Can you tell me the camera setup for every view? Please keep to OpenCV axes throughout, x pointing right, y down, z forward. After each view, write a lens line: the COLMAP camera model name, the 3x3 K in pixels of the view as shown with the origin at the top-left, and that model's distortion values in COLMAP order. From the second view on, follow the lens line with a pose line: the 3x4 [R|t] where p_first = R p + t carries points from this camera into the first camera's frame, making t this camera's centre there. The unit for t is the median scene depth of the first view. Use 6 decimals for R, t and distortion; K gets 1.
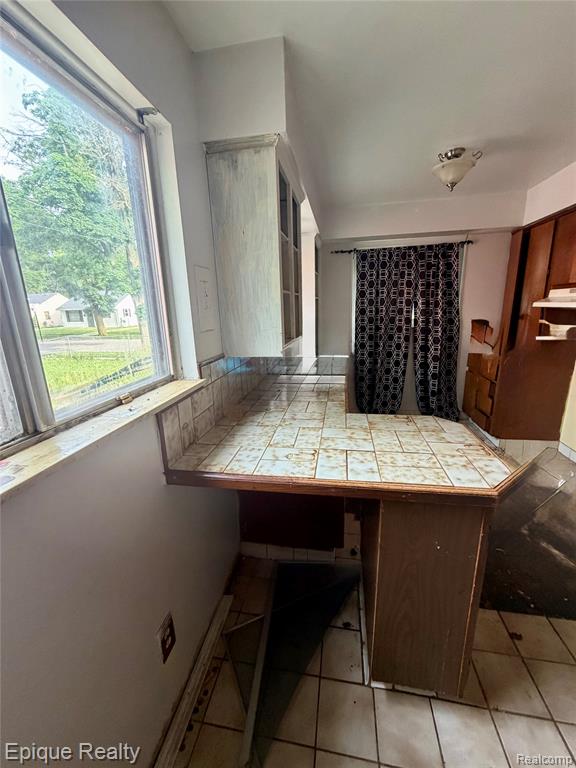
lens RADIAL K [[307.0, 0, 289.1], [0, 307.0, 381.4], [0, 0, 1]] dist [0.001410, 0.000416]
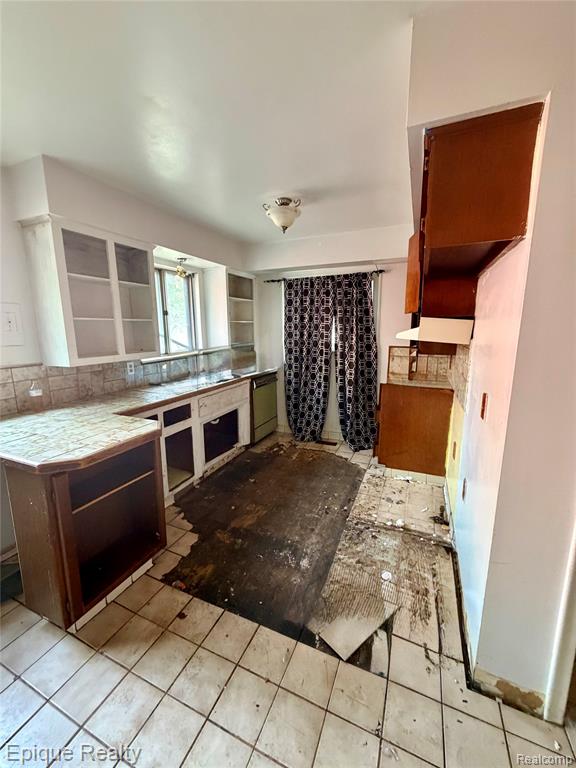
lens RADIAL K [[307.0, 0, 287.2], [0, 307.0, 381.3], [0, 0, 1]] dist [0.001410, 0.000416]
pose [[0.970982, 0.065247, -0.230079, 0.860218], [-0.079070, 0.995545, -0.051371, -0.017149], [0.225702, 0.068073, 0.971815, -0.065398]]
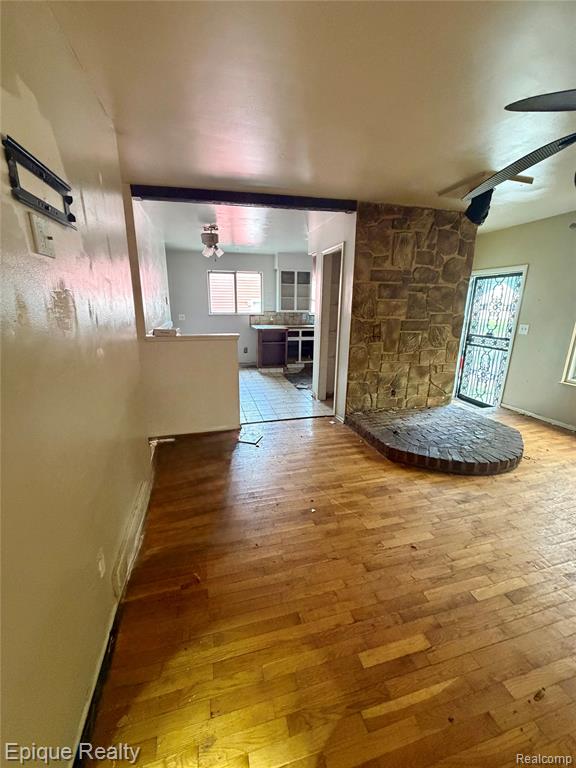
lens RADIAL K [[307.0, 0, 288.3], [0, 307.0, 380.6], [0, 0, 1]] dist [0.001410, 0.000416]
pose [[0.420965, 0.257653, -0.869715, 3.005710], [-0.239631, 0.956336, 0.167327, 0.066463], [0.874852, 0.137972, 0.464325, -0.597402]]
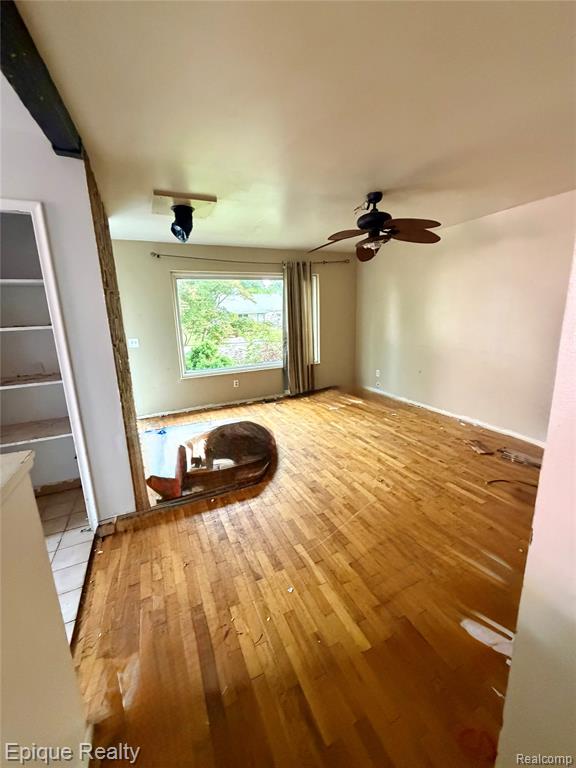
lens RADIAL K [[307.0, 0, 288.5], [0, 307.0, 381.9], [0, 0, 1]] dist [0.001410, 0.000416]
pose [[0.819584, -0.121083, 0.560019, 1.542137], [0.144052, 0.989565, 0.003138, 0.122274], [-0.554555, 0.078100, 0.828474, -0.677619]]
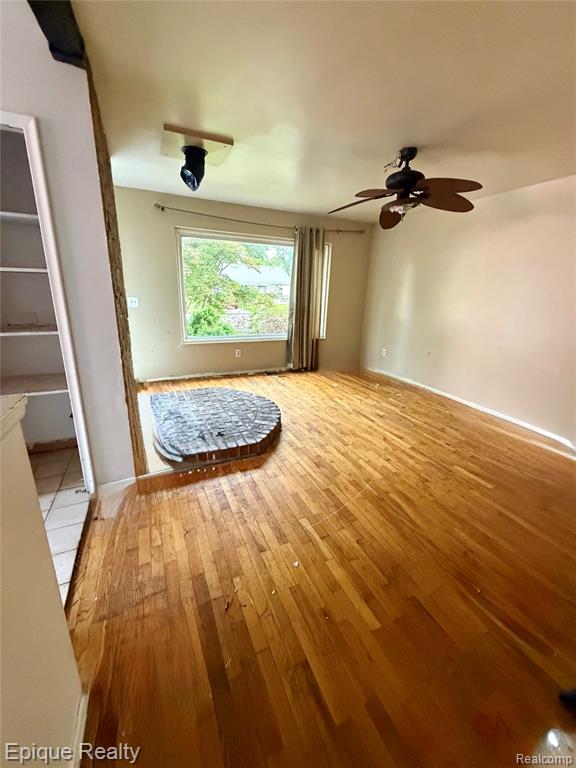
lens RADIAL K [[307.0, 0, 288.8], [0, 307.0, 381.8], [0, 0, 1]] dist [0.001410, 0.000416]
pose [[0.818648, -0.108997, 0.563858, 1.530278], [0.078184, 0.993836, 0.078600, 0.146006], [-0.568949, -0.020261, 0.822123, -0.590953]]
